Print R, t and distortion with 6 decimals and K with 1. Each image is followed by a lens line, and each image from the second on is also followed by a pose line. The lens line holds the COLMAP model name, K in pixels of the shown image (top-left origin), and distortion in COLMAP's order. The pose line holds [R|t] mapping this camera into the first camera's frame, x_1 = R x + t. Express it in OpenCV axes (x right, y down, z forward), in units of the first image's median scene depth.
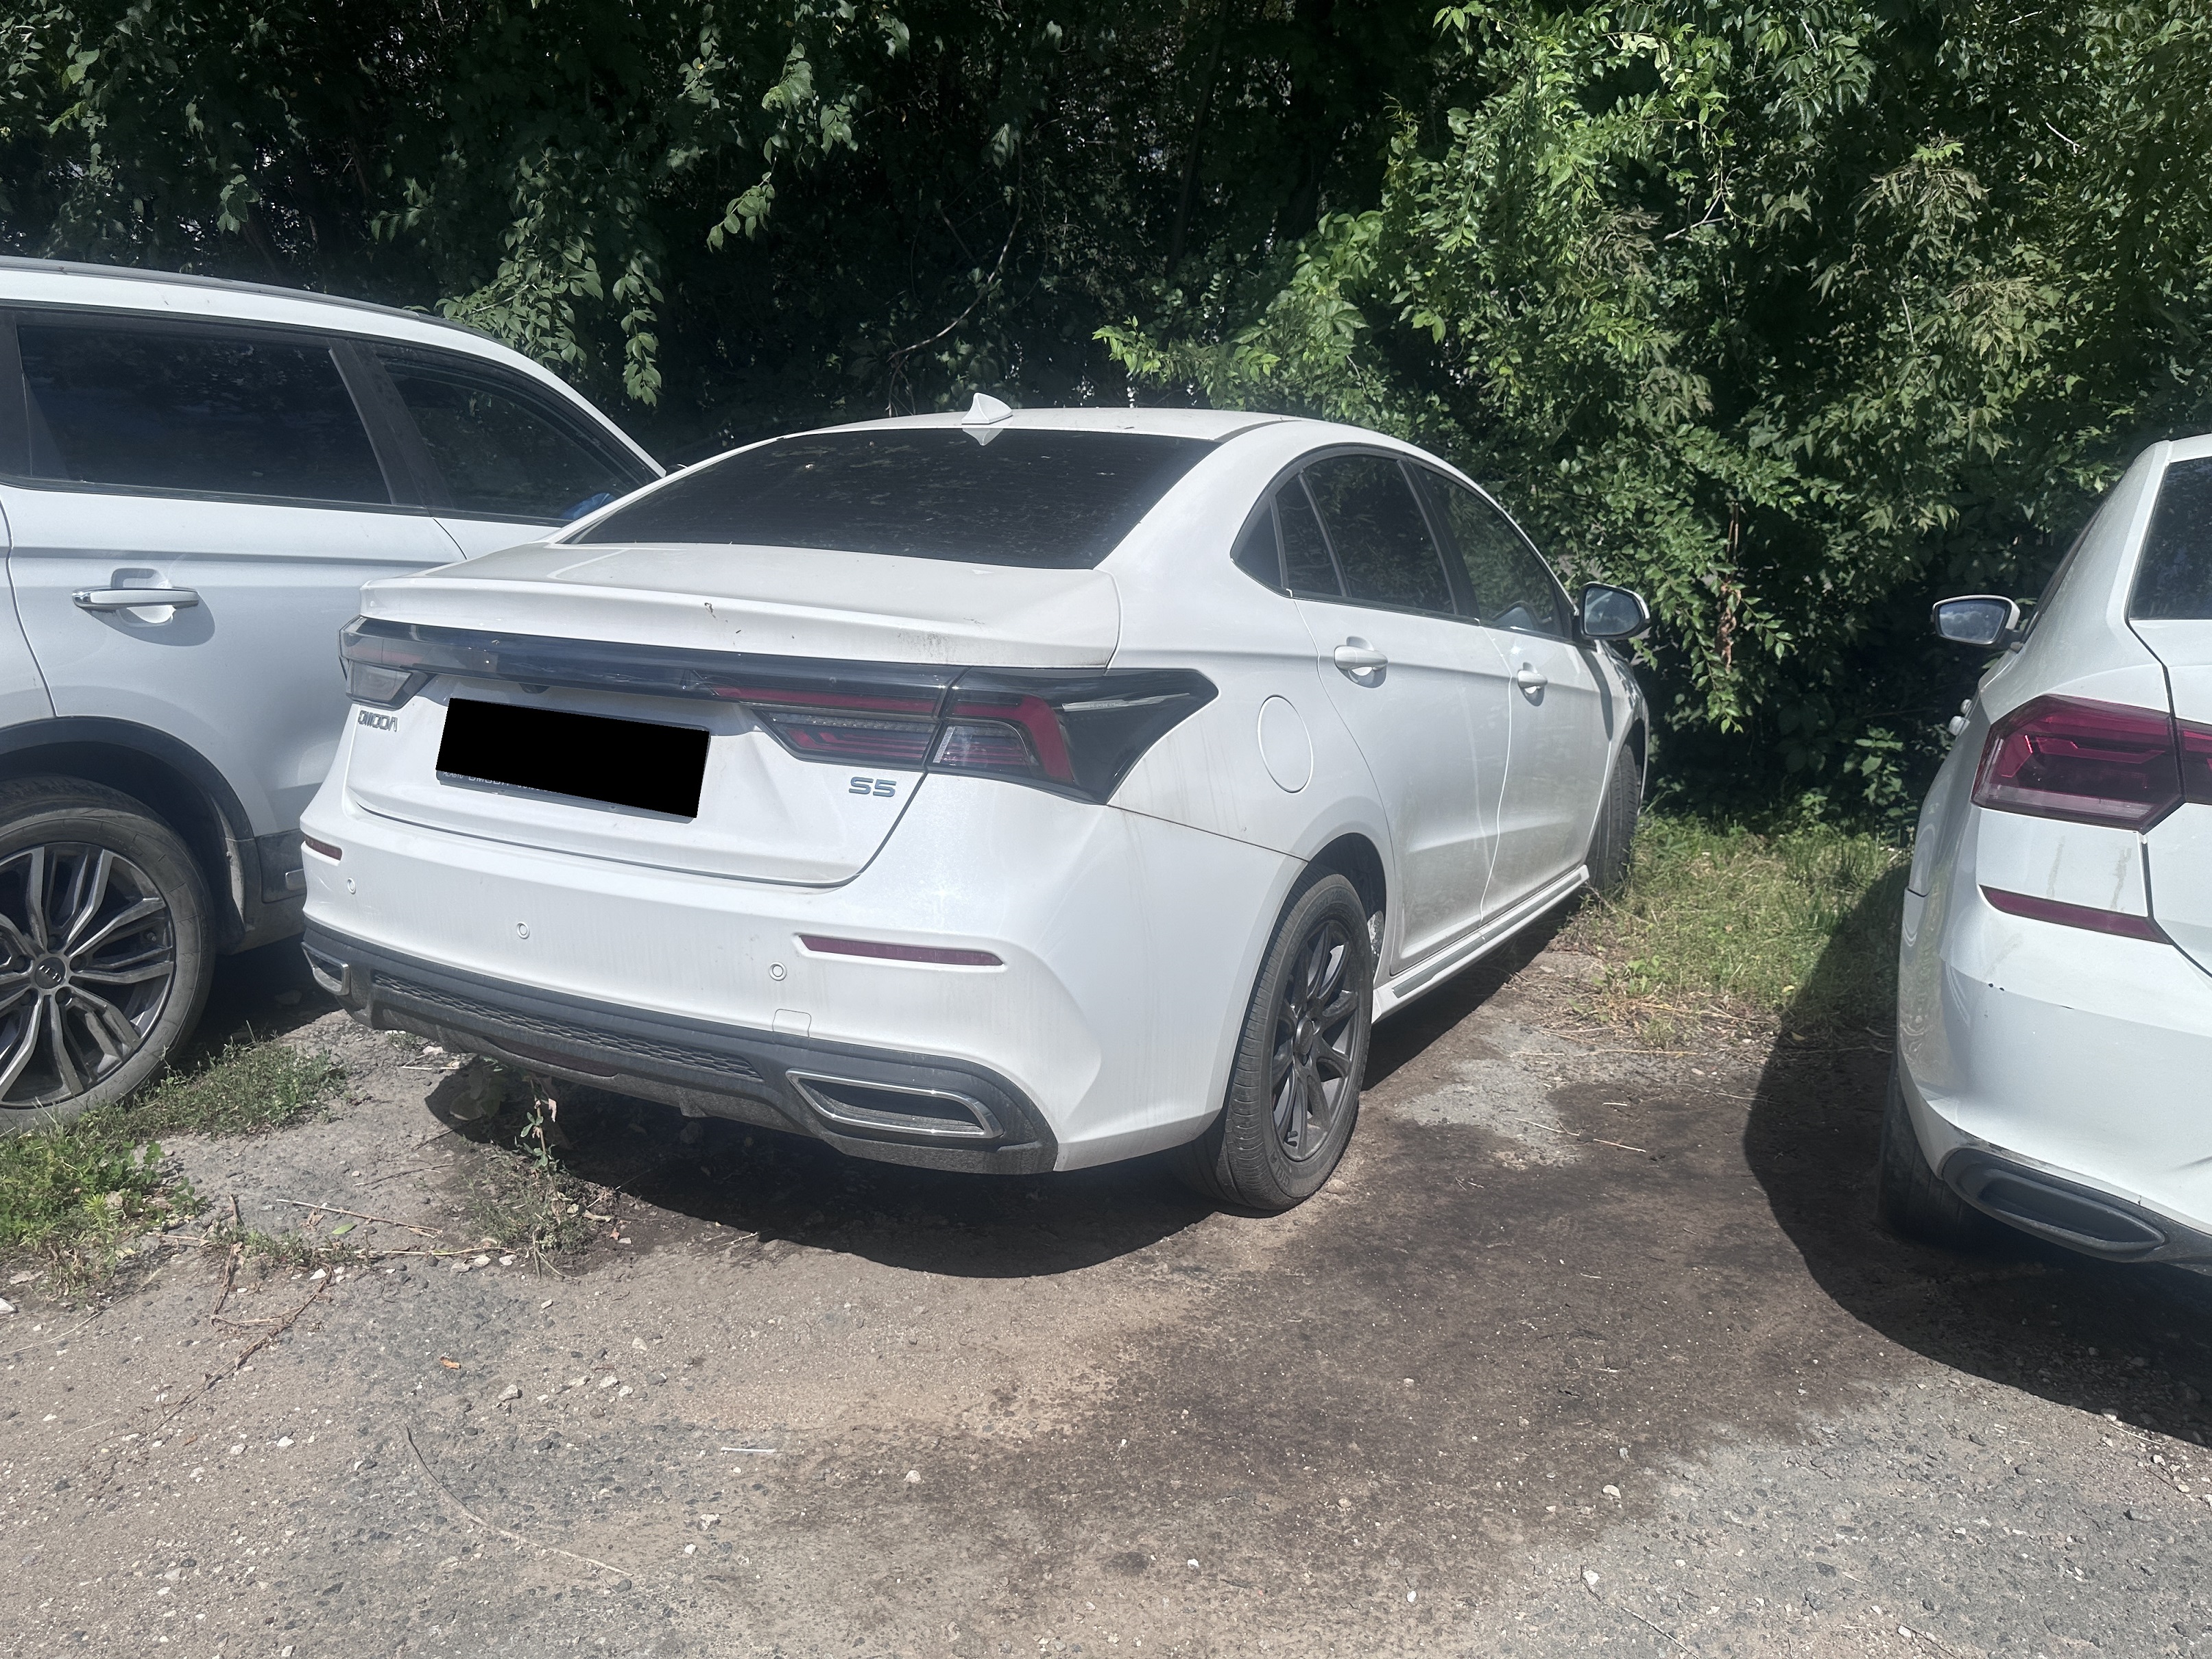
lens RADIAL K [[1623.5, 0, 1106.0], [0, 1623.5, 829.5], [0, 0, 1]] dist [0.005546, 0.002637]
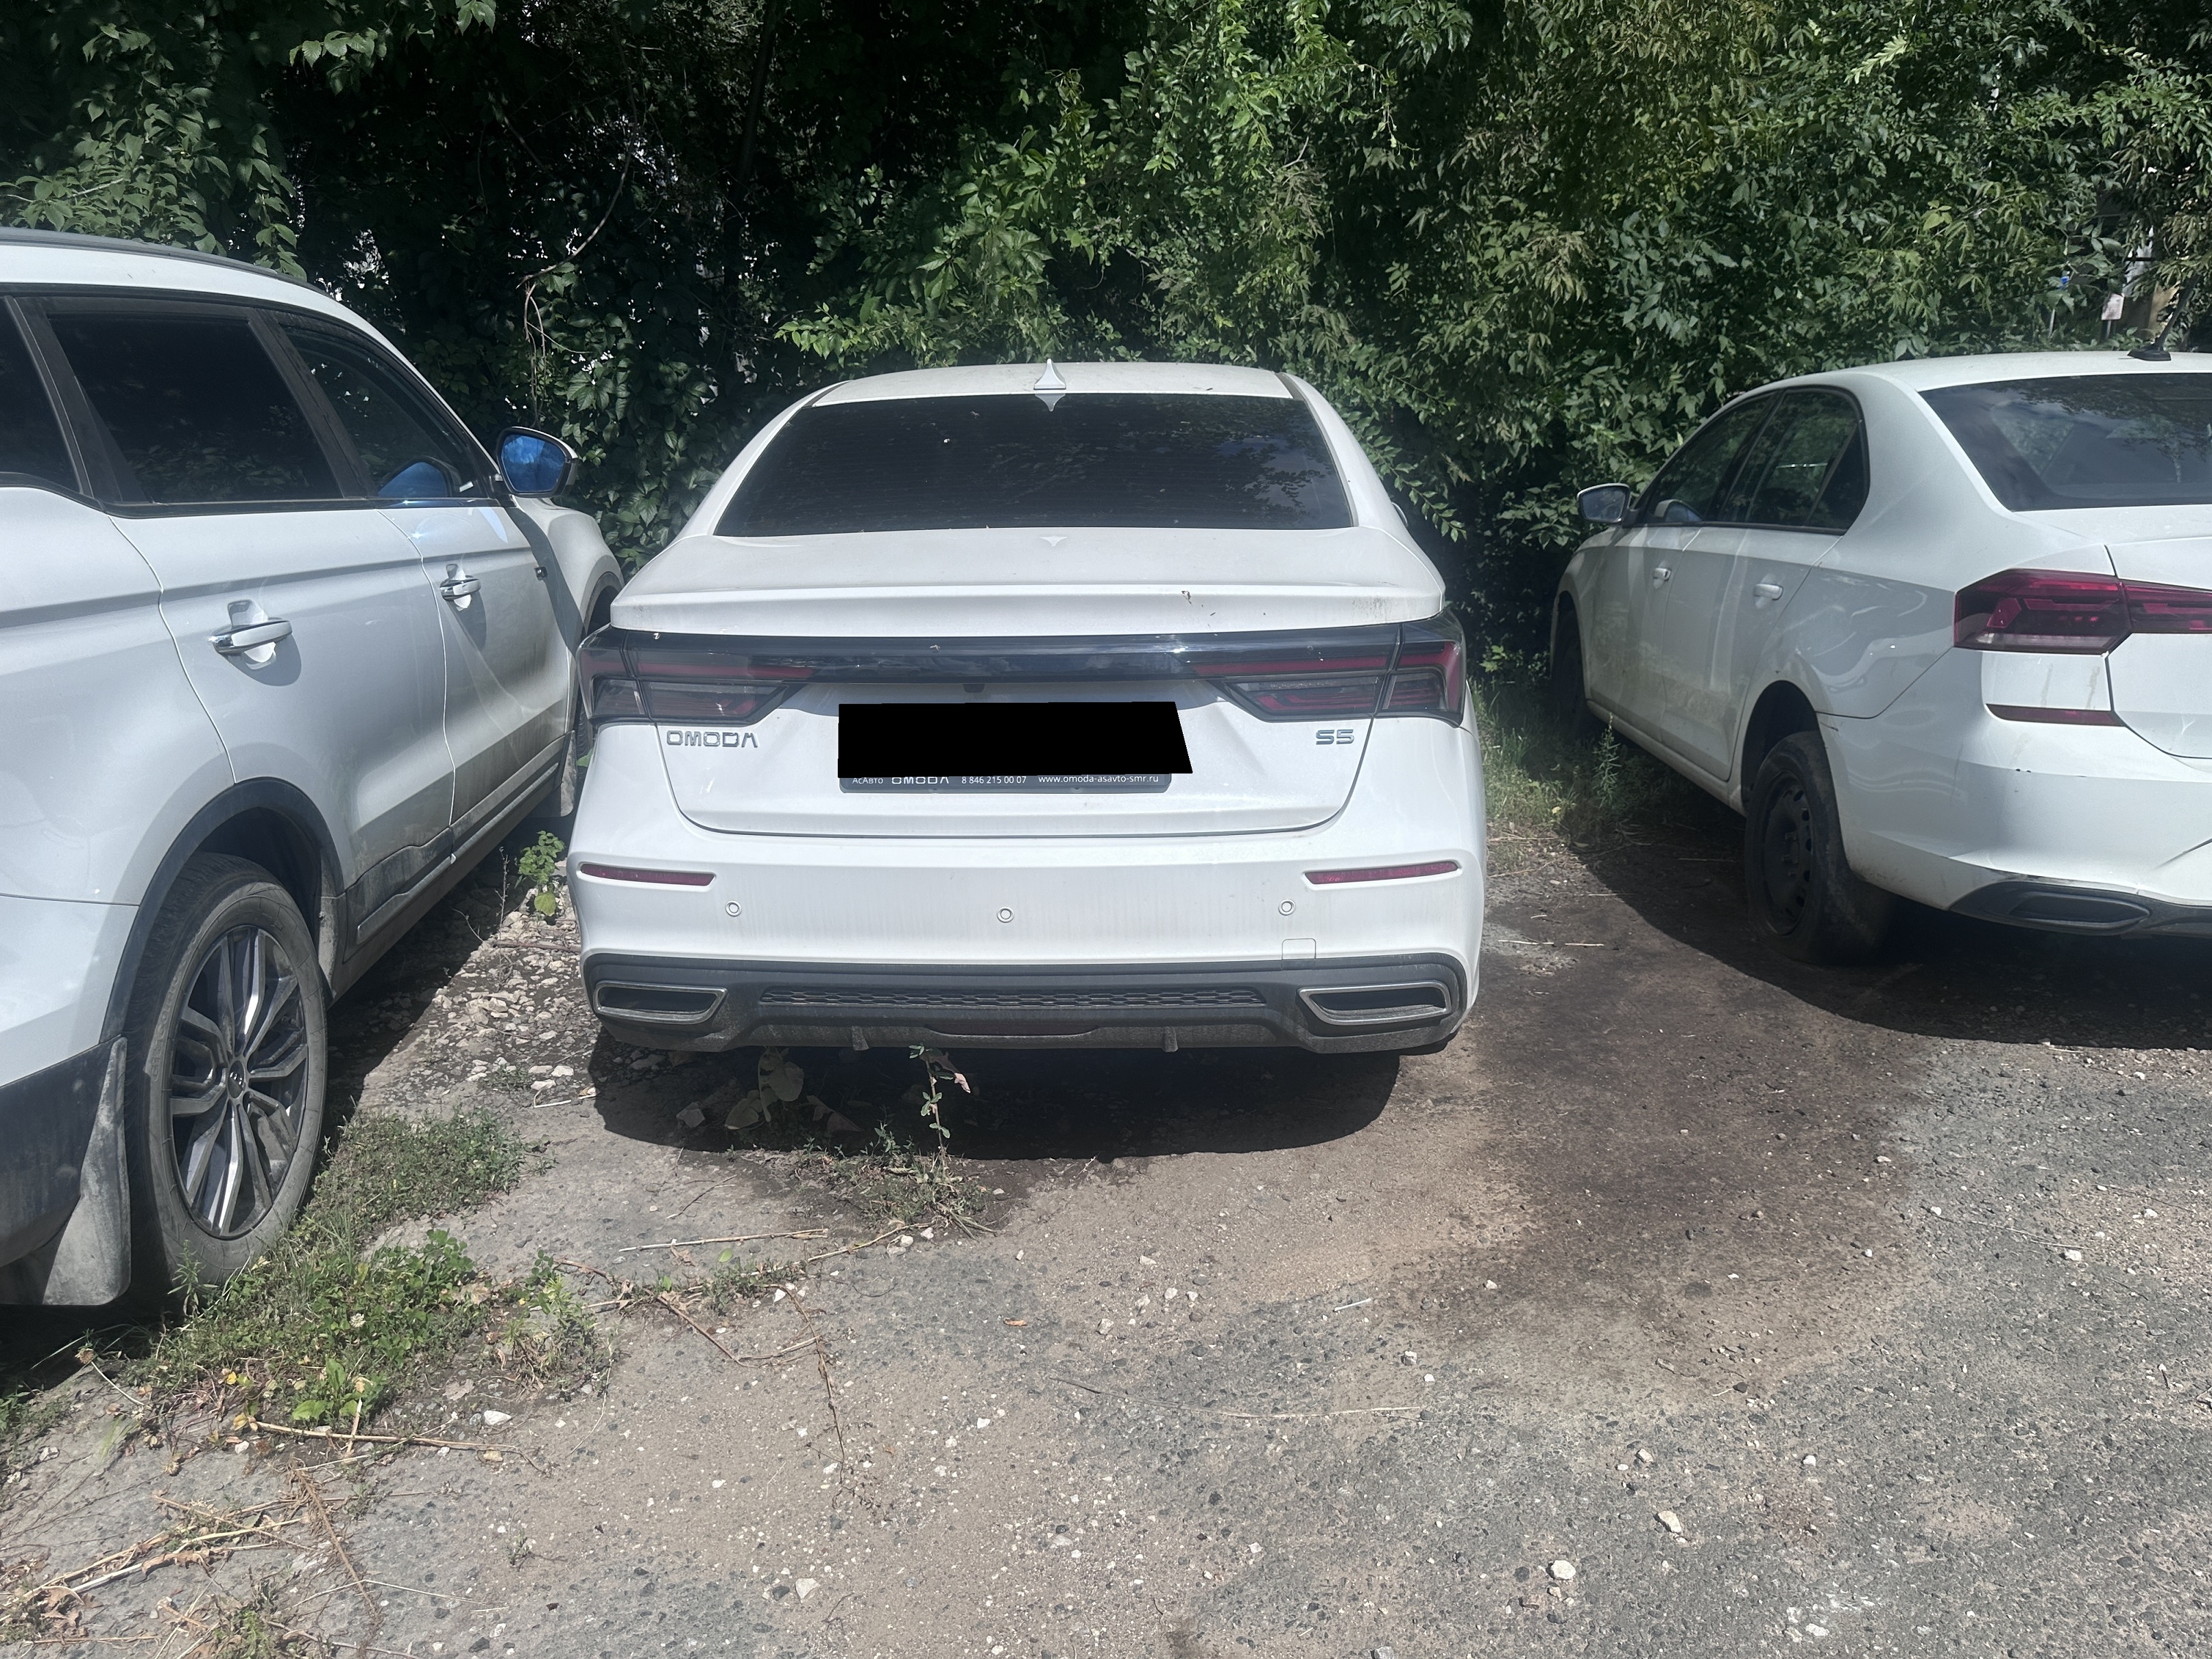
lens RADIAL K [[1603.0, 0, 1175.3], [0, 1603.0, 816.9], [0, 0, 1]] dist [0.007634, 0.007044]
pose [[0.890343, -0.152700, 0.428919, -0.655719], [0.125586, 0.987899, 0.091014, -0.077515], [-0.437627, -0.027167, 0.898746, 0.016418]]
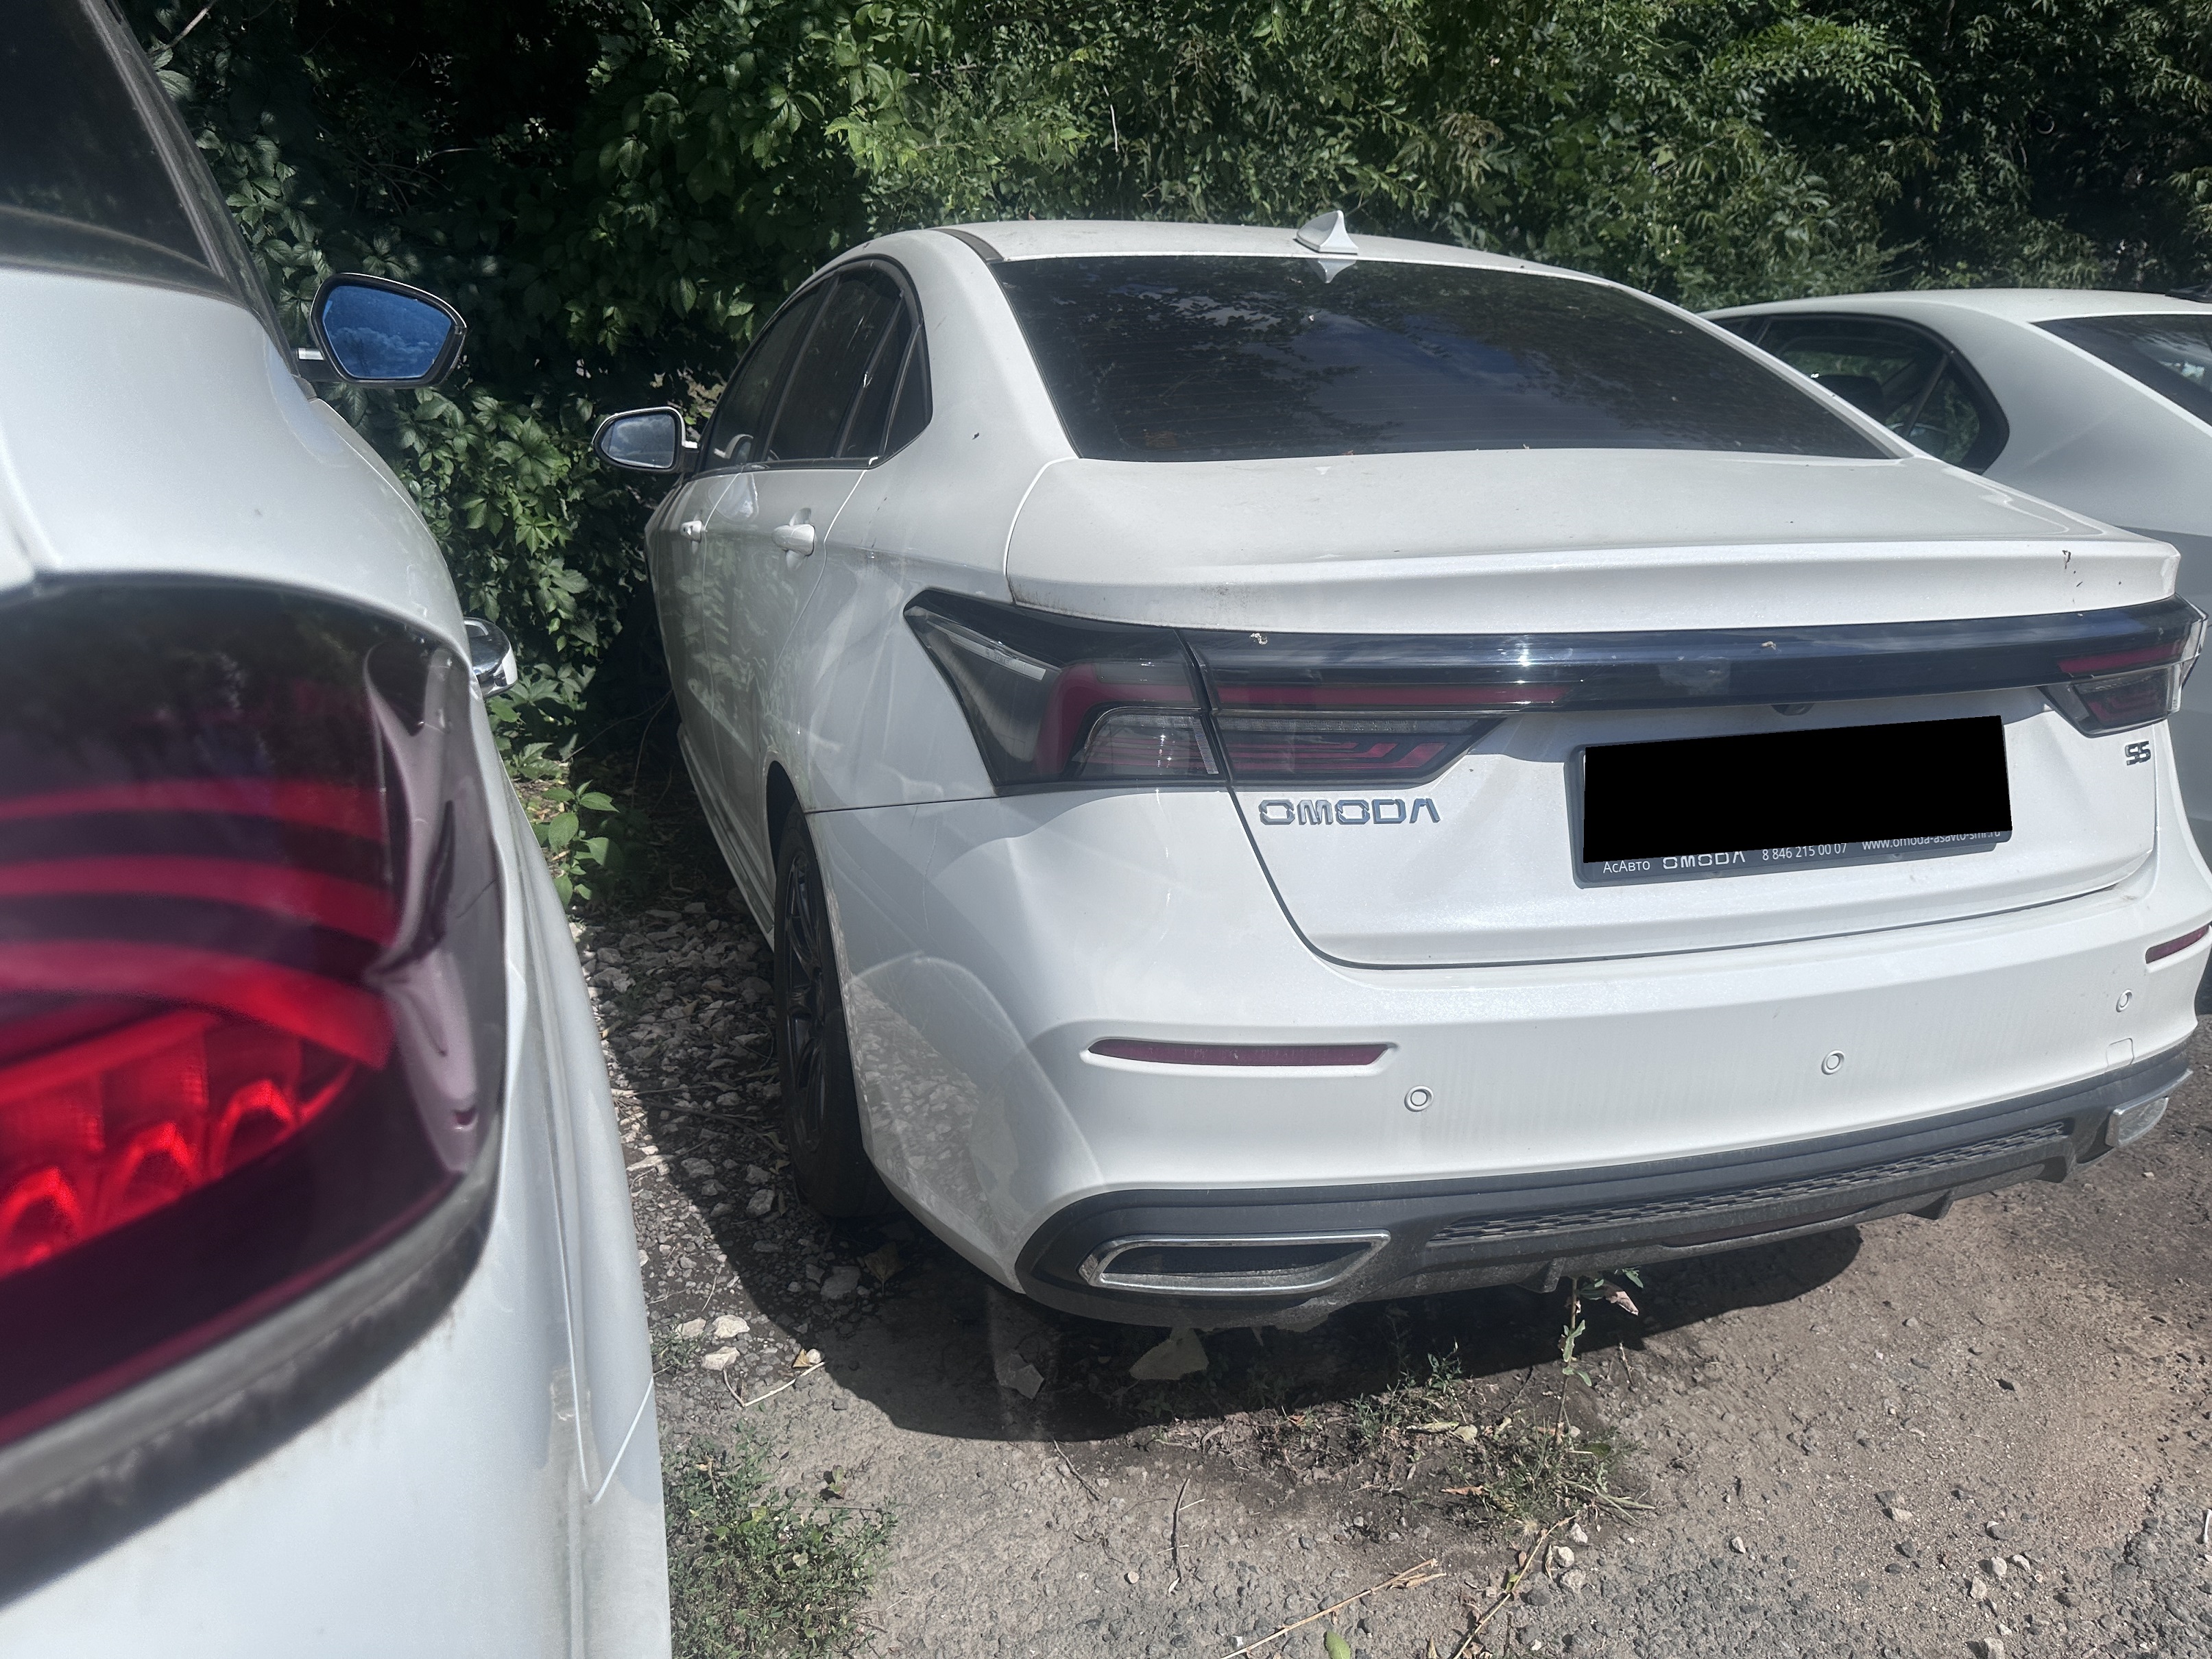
lens RADIAL K [[1623.5, 0, 1106.0], [0, 1623.5, 829.5], [0, 0, 1]] dist [0.005546, 0.002637]
pose [[0.658021, -0.225020, 0.718592, -0.963875], [0.134367, 0.974078, 0.181983, -0.185036], [-0.740914, -0.023194, 0.671199, 0.726049]]
